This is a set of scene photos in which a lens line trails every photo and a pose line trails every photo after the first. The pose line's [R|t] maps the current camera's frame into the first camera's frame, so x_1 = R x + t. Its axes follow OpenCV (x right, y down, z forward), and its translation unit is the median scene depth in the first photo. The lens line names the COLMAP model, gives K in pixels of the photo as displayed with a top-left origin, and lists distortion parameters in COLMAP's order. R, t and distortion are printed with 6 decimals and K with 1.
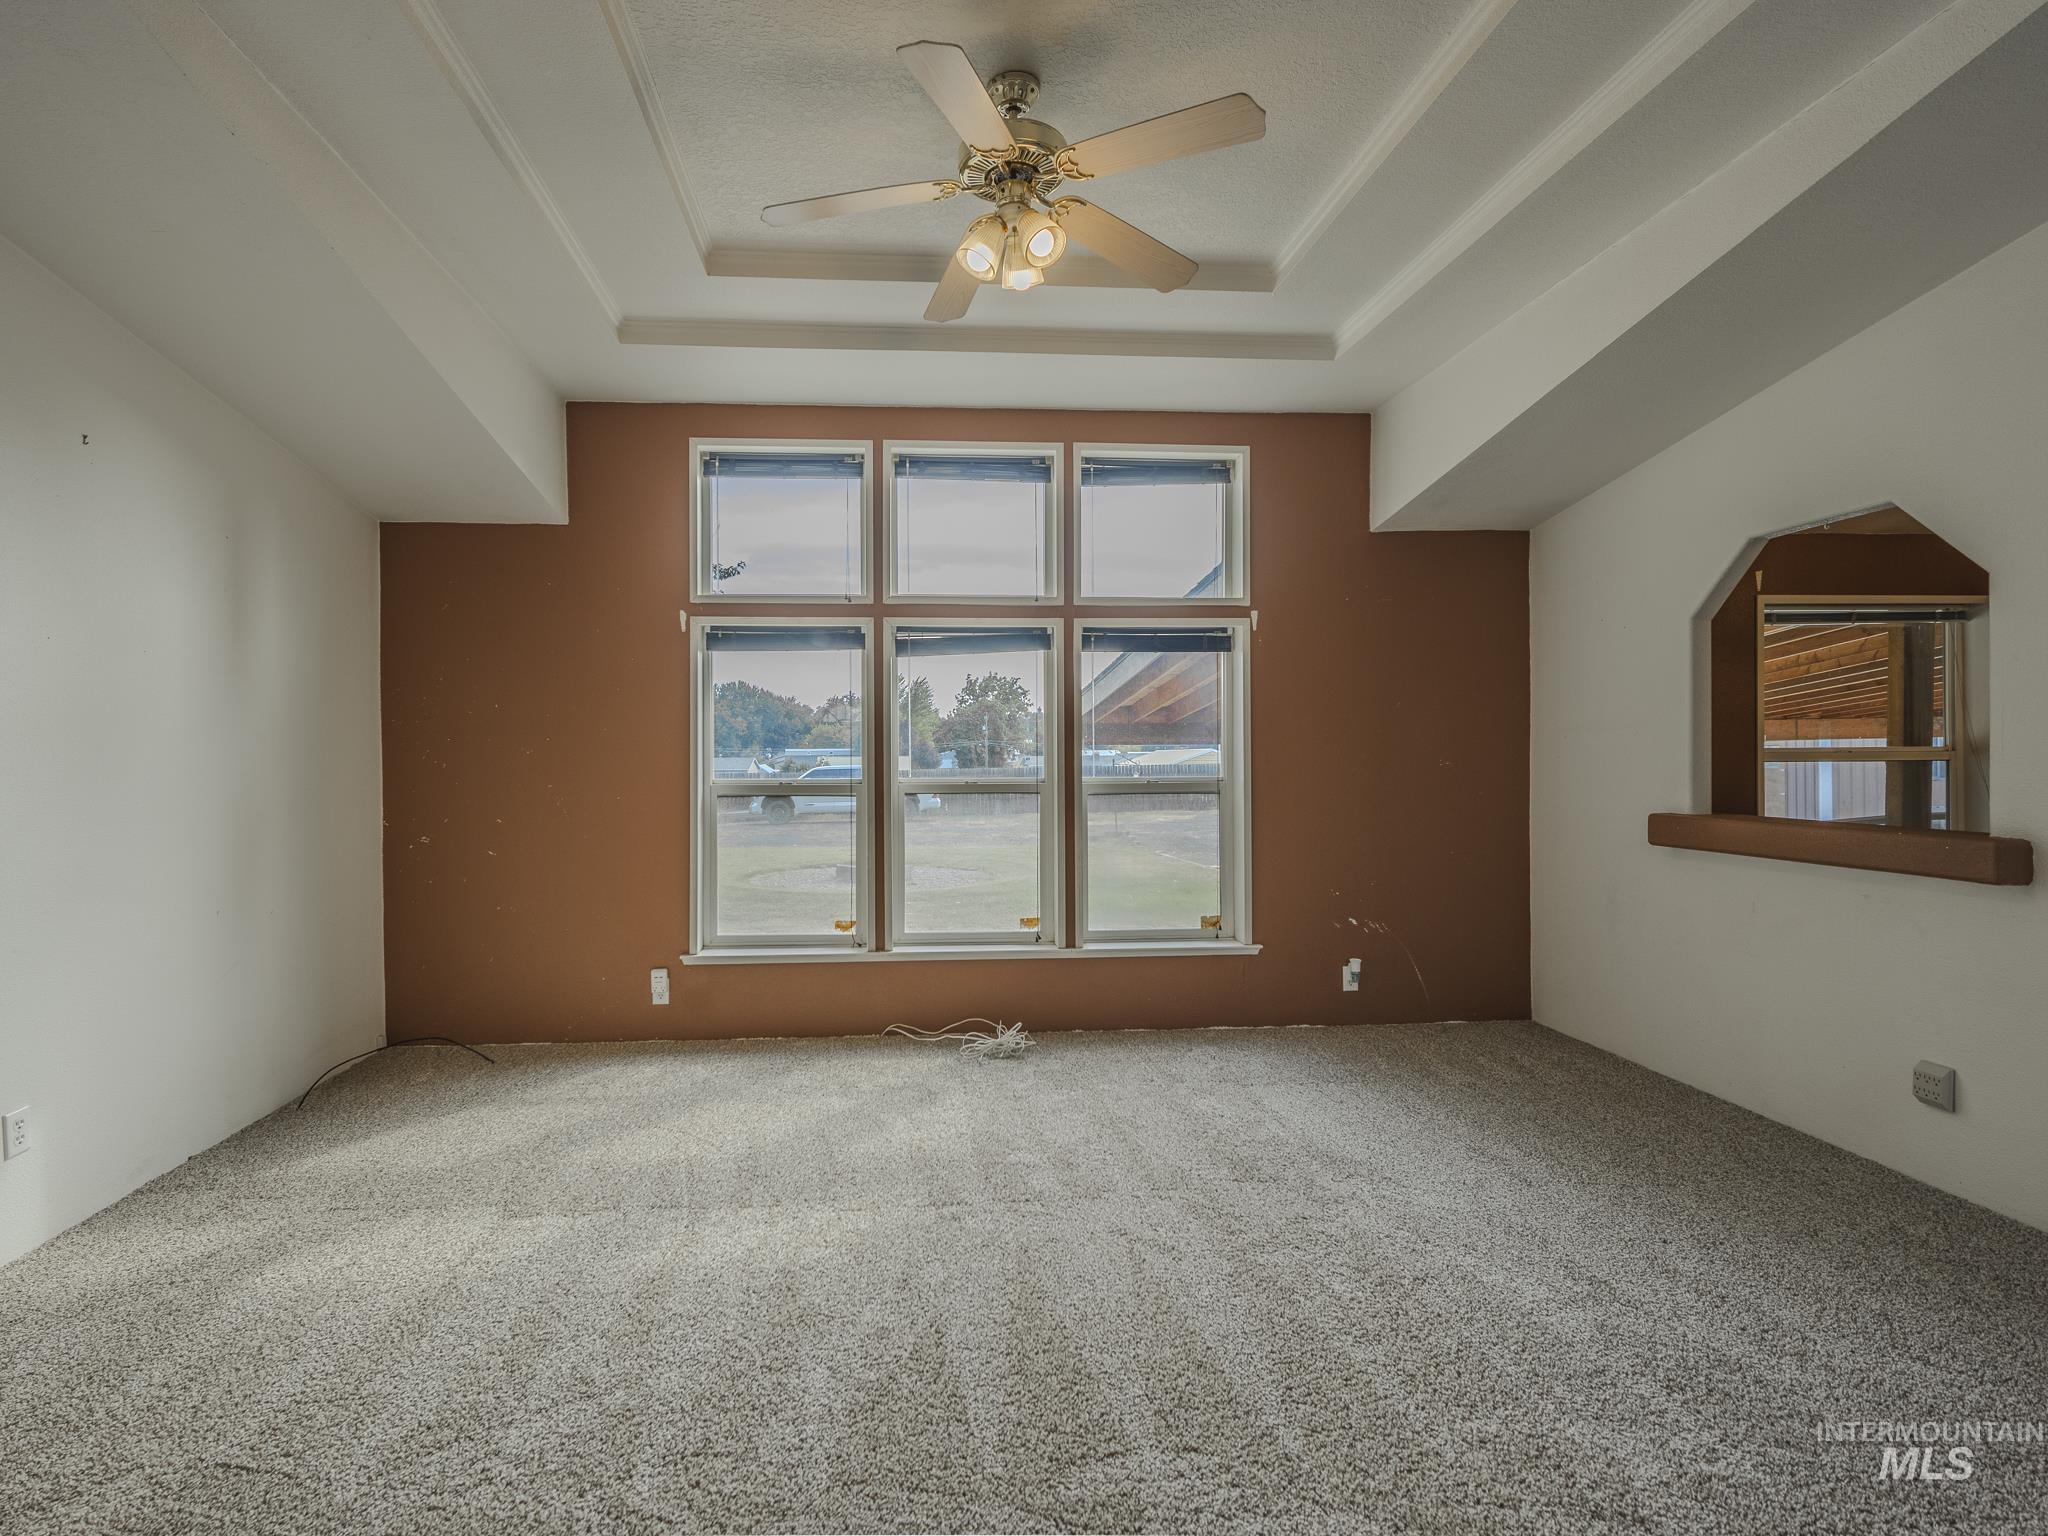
lens RADIAL K [[845.1, 0, 1048.1], [0, 845.1, 756.0], [0, 0, 1]] dist [-0.002041, 0.005304]
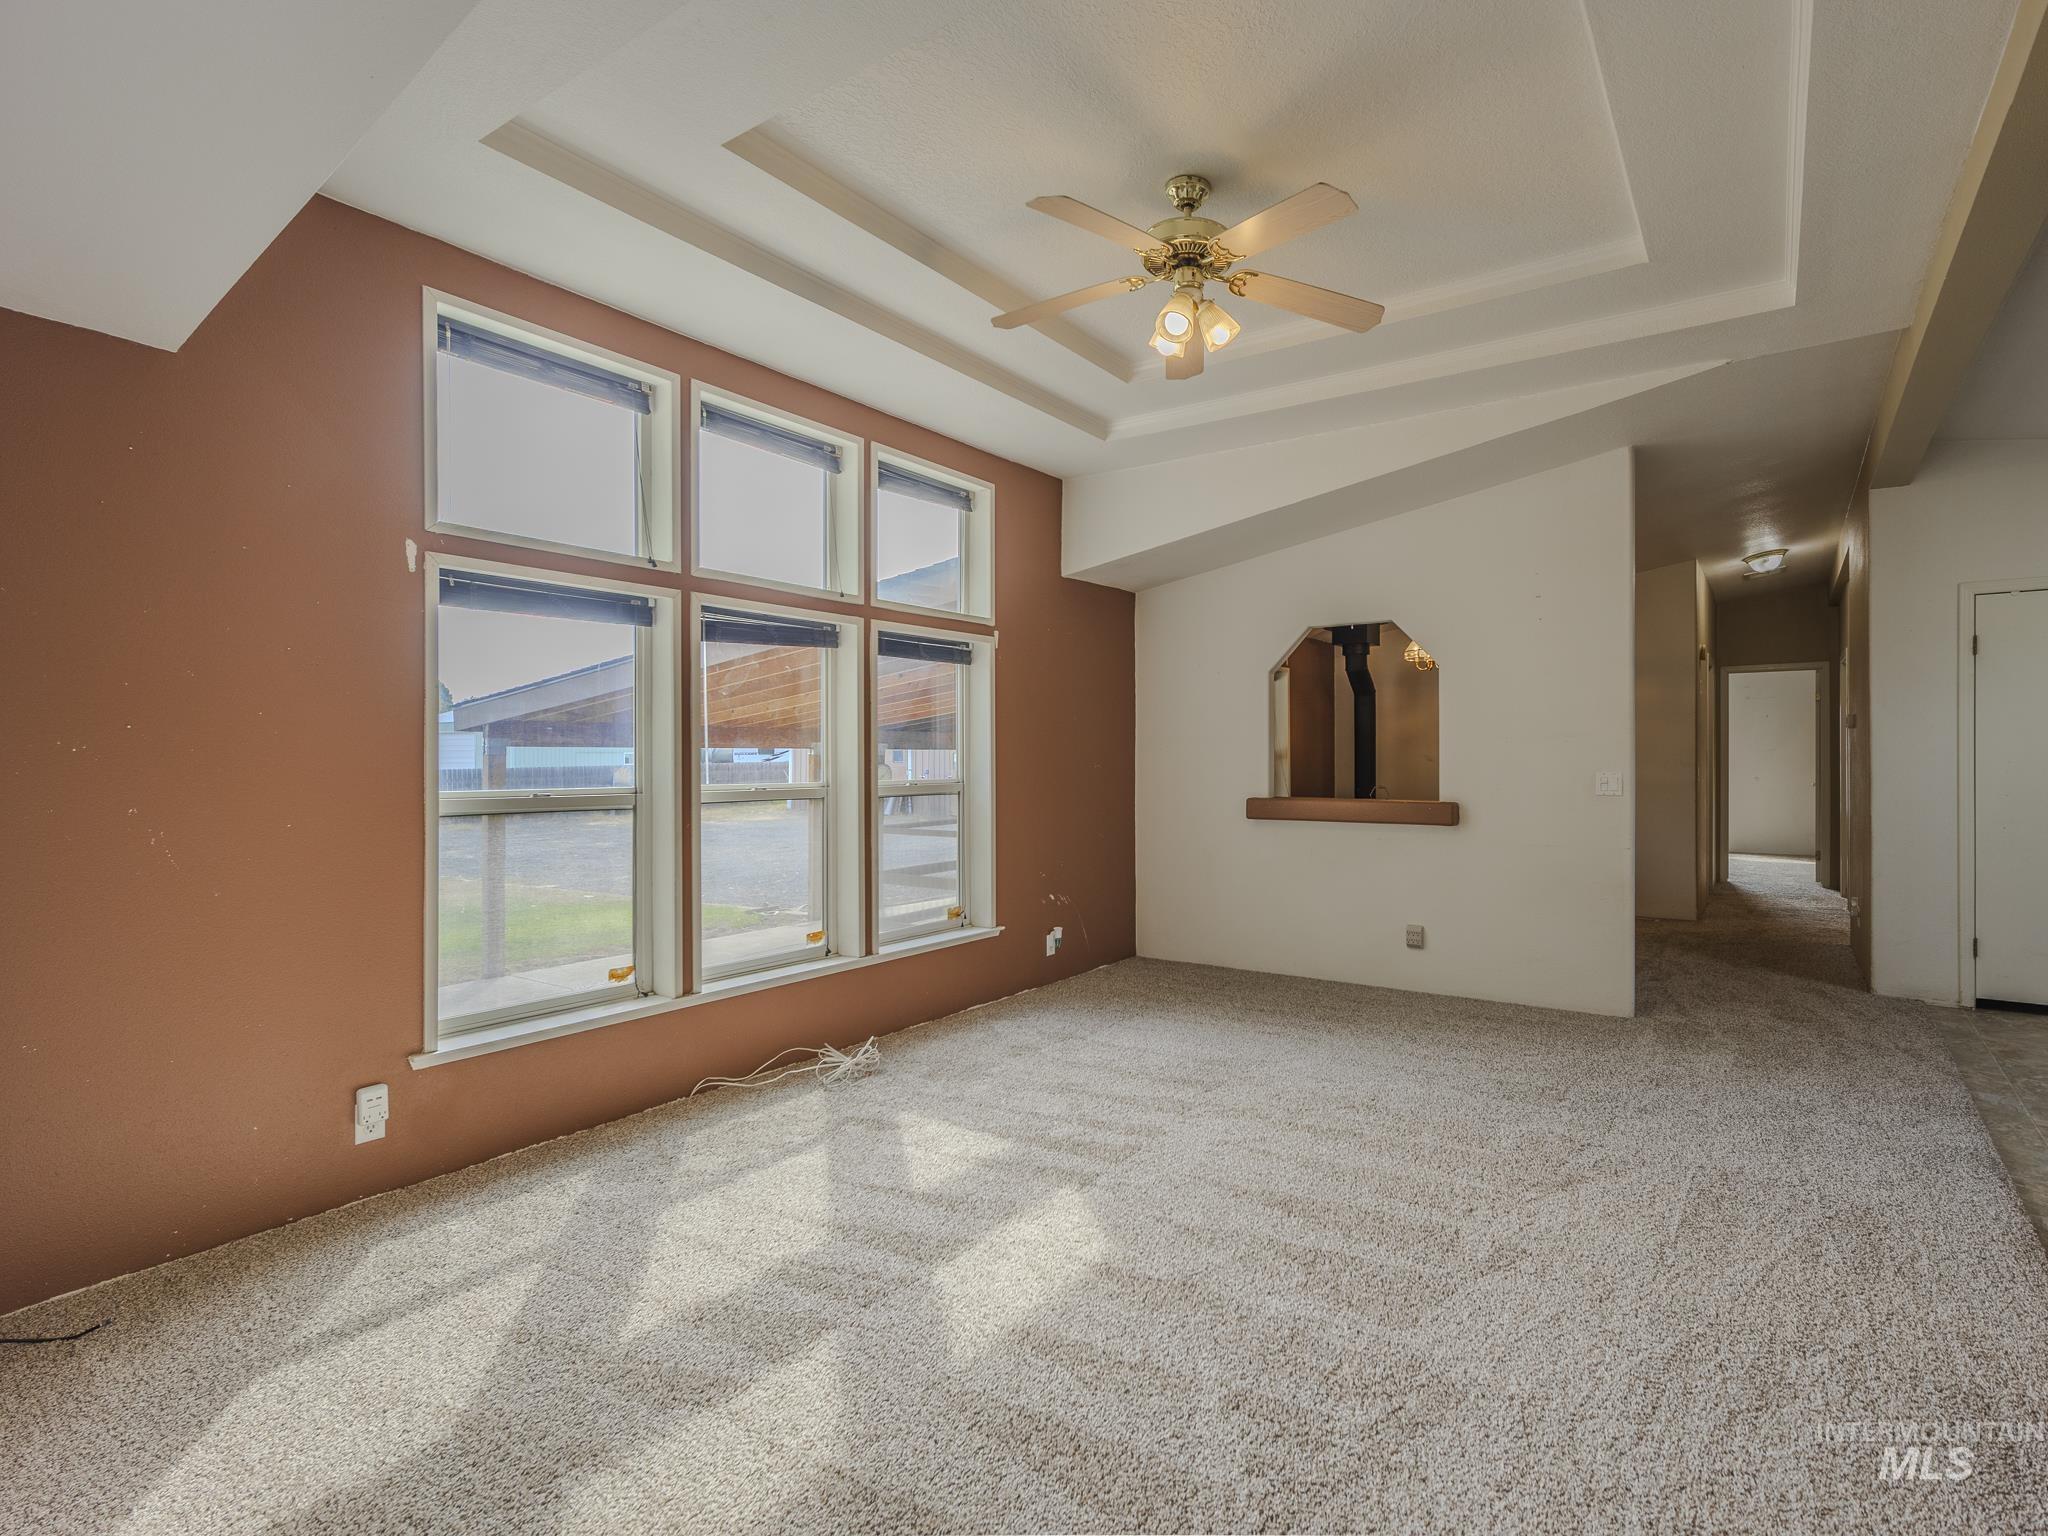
lens RADIAL K [[845.1, 0, 1048.1], [0, 845.1, 756.0], [0, 0, 1]] dist [-0.002041, 0.005304]
pose [[0.701112, 0.005204, 0.713032, -0.525629], [-0.002403, 0.999985, -0.004935, 0.000385], [-0.713047, 0.001747, 0.701114, 0.163662]]
